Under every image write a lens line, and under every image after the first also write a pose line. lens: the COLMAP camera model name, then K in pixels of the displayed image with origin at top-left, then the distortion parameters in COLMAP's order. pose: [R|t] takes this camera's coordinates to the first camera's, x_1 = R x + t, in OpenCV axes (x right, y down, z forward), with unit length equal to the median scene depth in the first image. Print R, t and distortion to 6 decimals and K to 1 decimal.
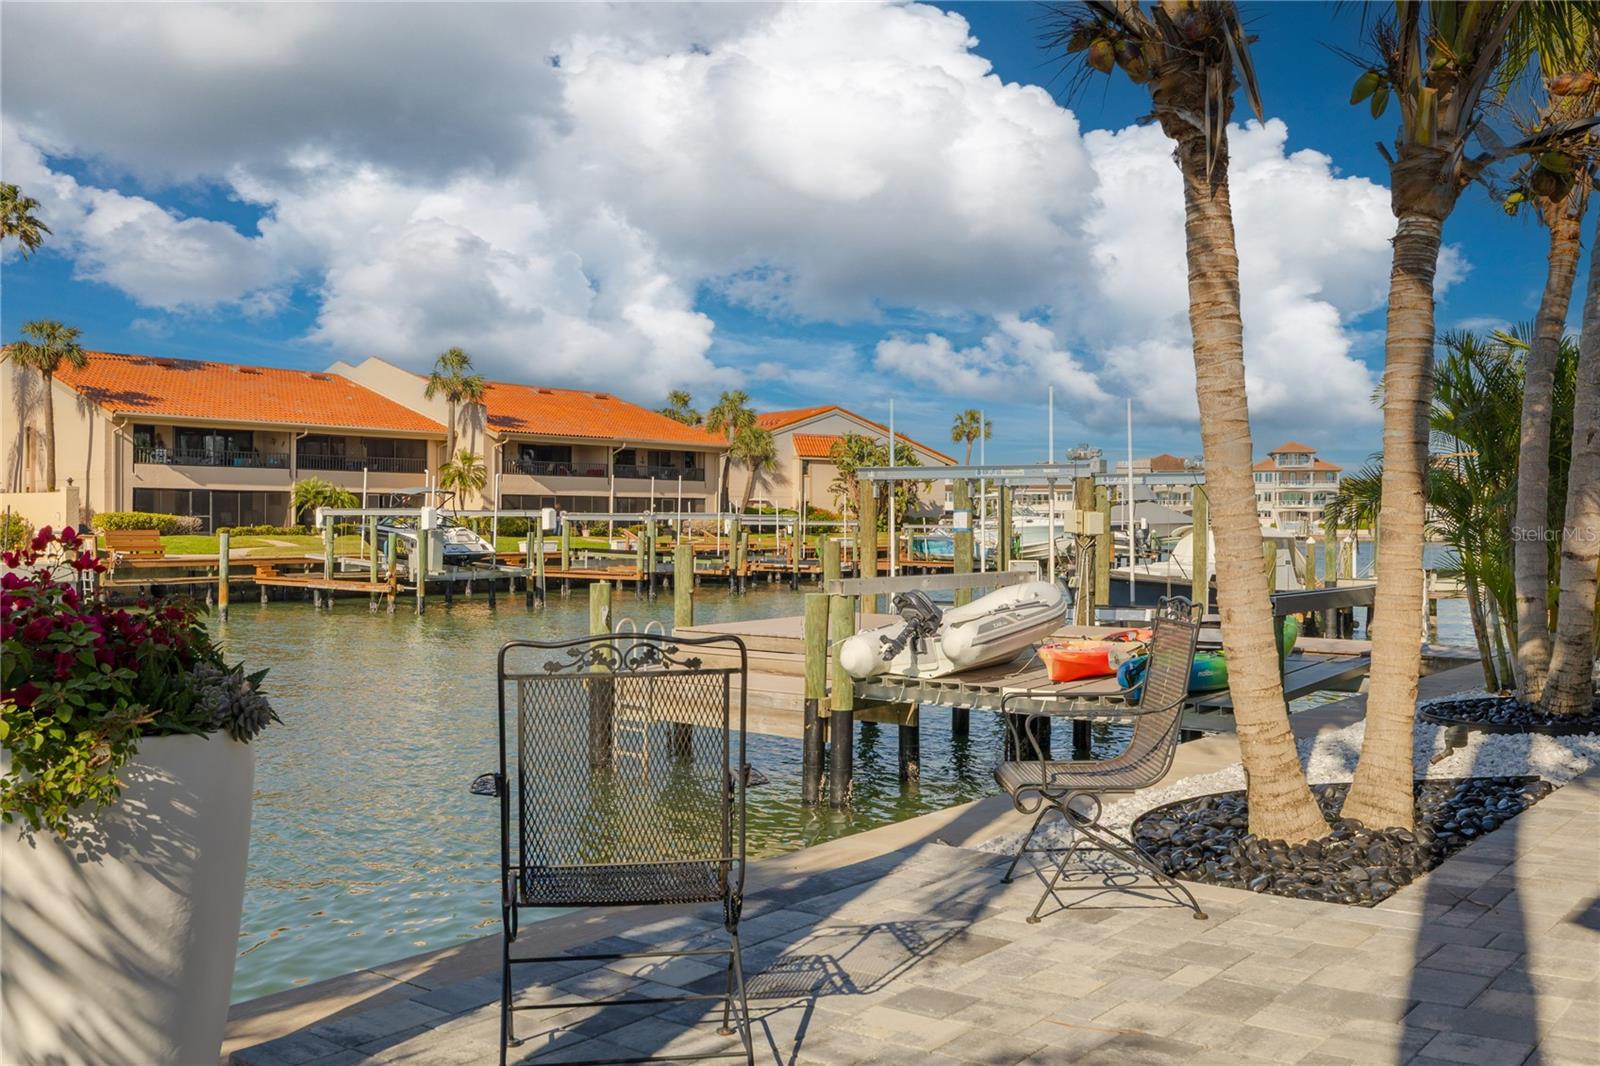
lens RADIAL K [[1519.0, 0, 799.2], [0, 1519.0, 528.9], [0, 0, 1]] dist [0.037070, 0.000000]
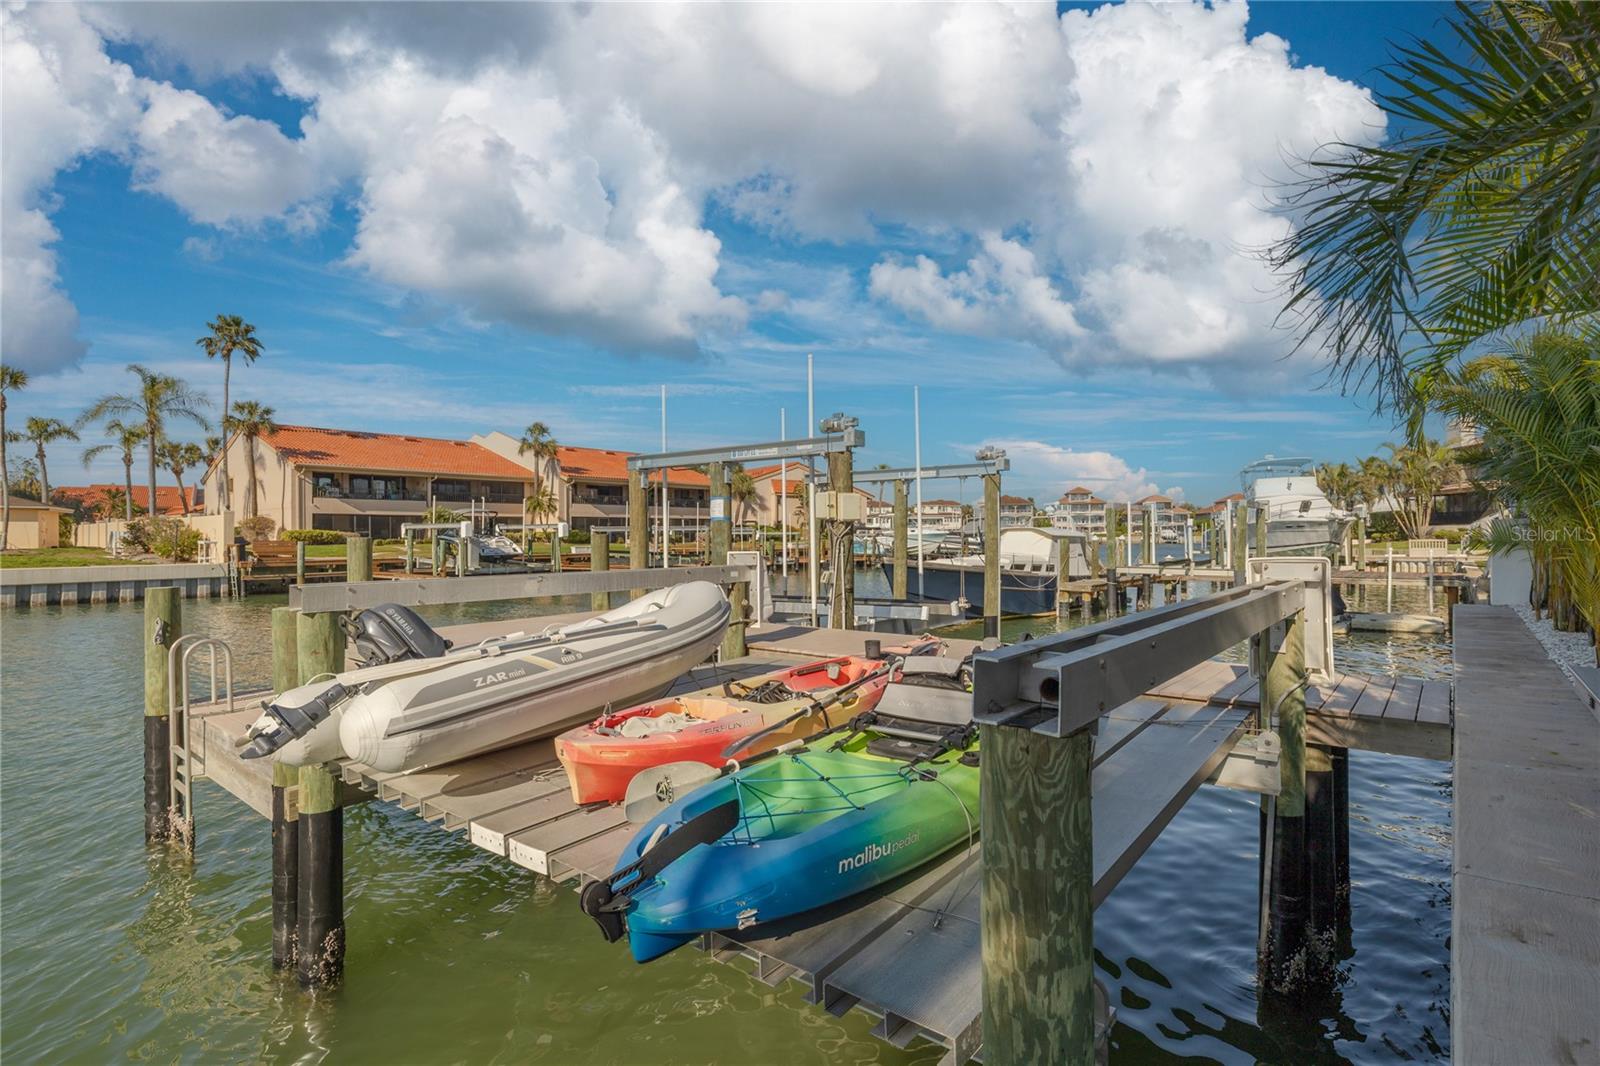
lens RADIAL K [[835.2, 0, 803.9], [0, 835.2, 534.4], [0, 0, 1]] dist [0.000198, -0.000020]
pose [[0.999938, -0.009951, -0.005068, 0.054224], [0.009914, 0.999924, -0.007344, 0.004630], [0.005141, 0.007293, 0.999960, 0.171771]]
